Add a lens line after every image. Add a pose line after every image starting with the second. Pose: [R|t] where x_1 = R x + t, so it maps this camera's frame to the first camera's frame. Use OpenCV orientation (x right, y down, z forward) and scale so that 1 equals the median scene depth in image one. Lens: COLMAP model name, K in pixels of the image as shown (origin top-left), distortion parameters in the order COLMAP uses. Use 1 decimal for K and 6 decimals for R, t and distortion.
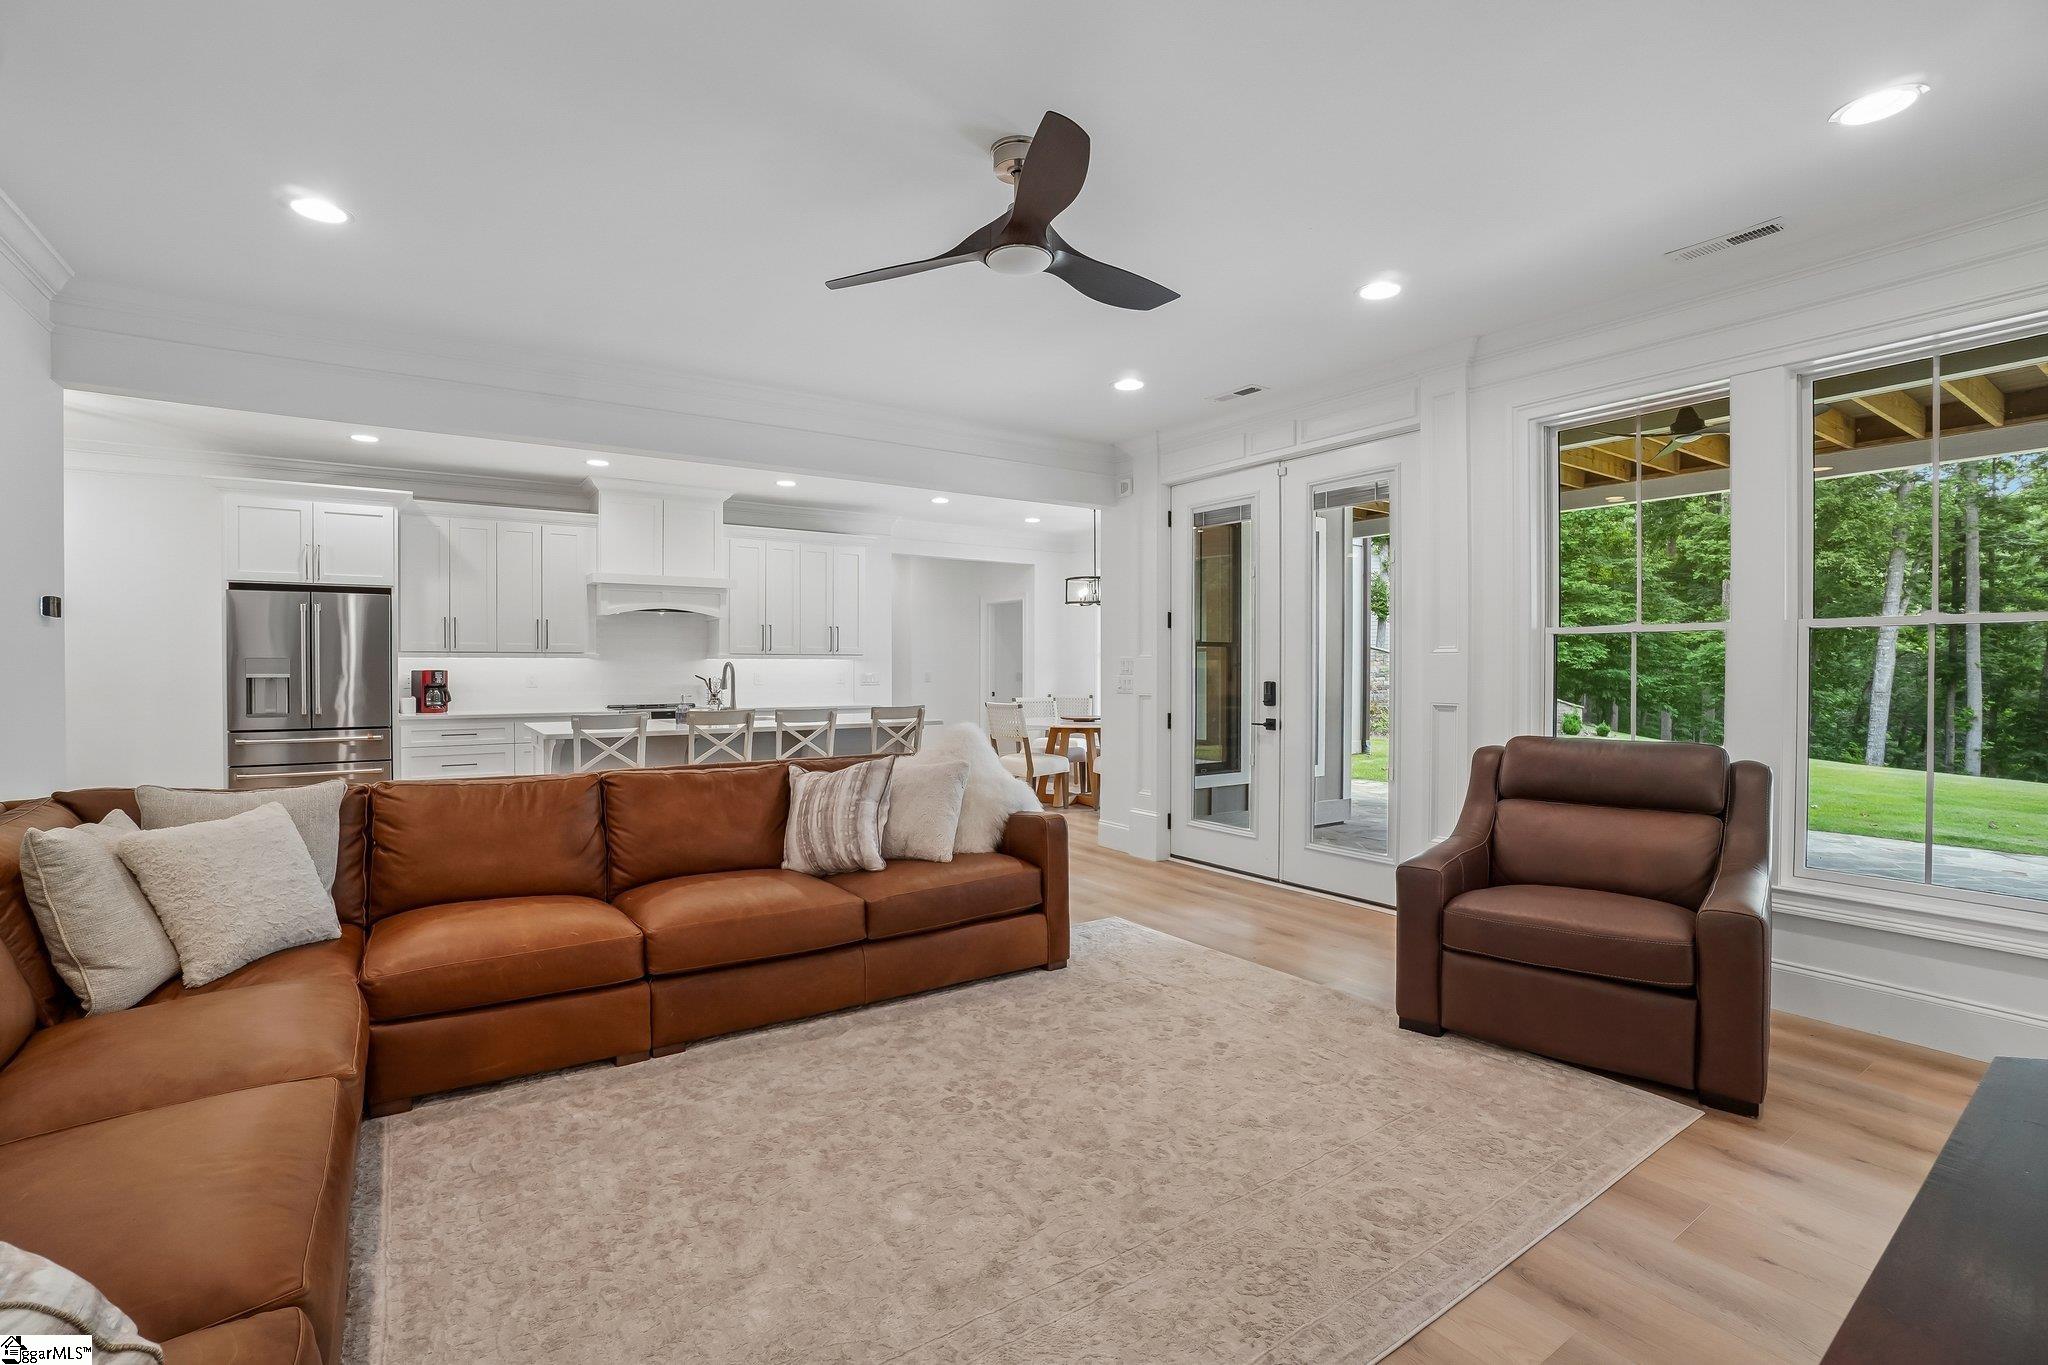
lens RADIAL K [[927.1, 0, 1013.0], [0, 927.1, 674.4], [0, 0, 1]] dist [-0.065832, 0.027898]
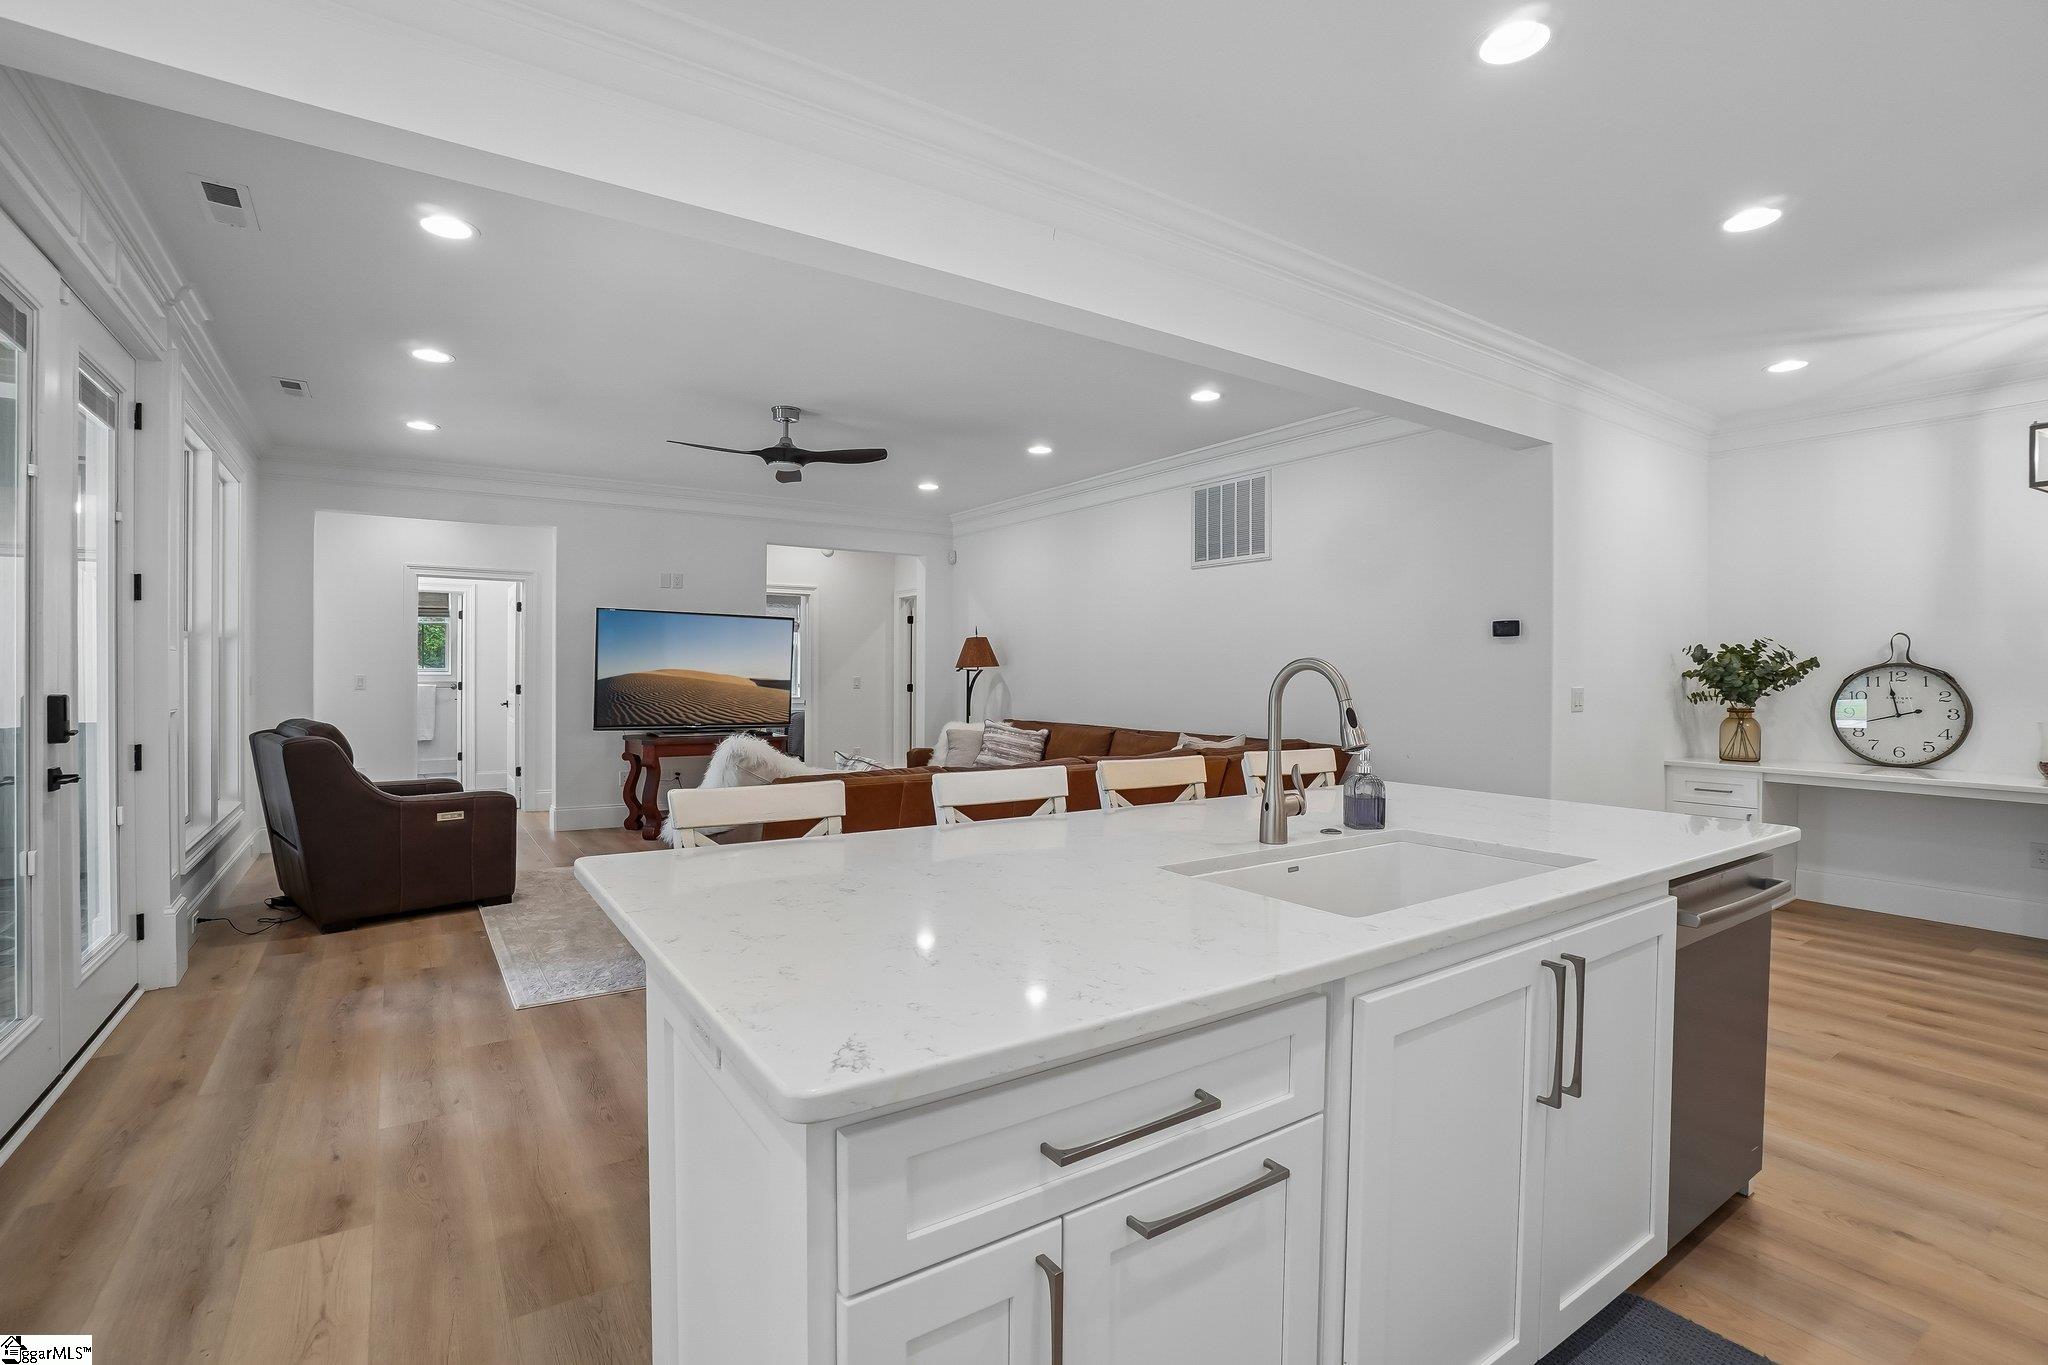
lens RADIAL K [[927.1, 0, 1013.0], [0, 927.1, 674.4], [0, 0, 1]] dist [-0.065832, 0.027898]
pose [[-0.999936, -0.008503, -0.007429, -0.277826], [-0.008600, 0.999878, 0.013062, -0.016439], [0.007317, 0.013125, -0.999887, 1.714613]]
